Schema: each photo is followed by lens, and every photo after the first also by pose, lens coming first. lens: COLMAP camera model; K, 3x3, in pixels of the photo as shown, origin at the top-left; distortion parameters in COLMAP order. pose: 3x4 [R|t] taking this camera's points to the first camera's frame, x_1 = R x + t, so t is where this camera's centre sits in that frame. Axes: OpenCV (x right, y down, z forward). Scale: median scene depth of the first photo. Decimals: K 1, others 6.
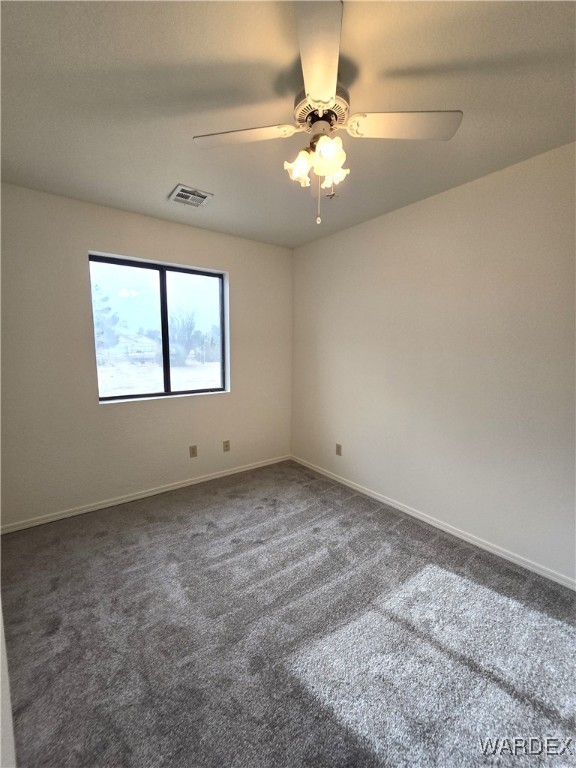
lens RADIAL K [[317.6, 0, 282.2], [0, 317.6, 383.0], [0, 0, 1]] dist [-0.003153, 0.001288]
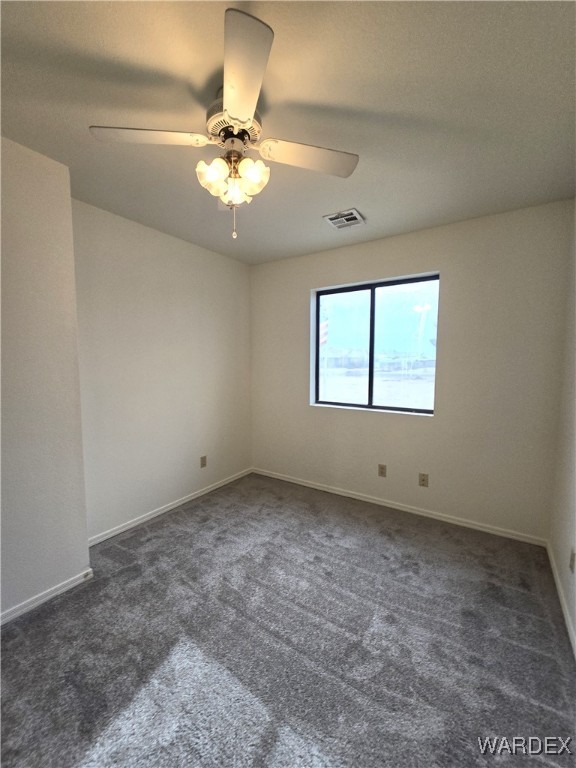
lens RADIAL K [[317.6, 0, 283.3], [0, 317.6, 383.0], [0, 0, 1]] dist [-0.003153, 0.001288]
pose [[0.341649, 0.063050, -0.937710, 0.535854], [-0.116658, 0.992876, 0.024255, -0.036592], [0.932559, 0.101105, 0.346570, 0.396991]]
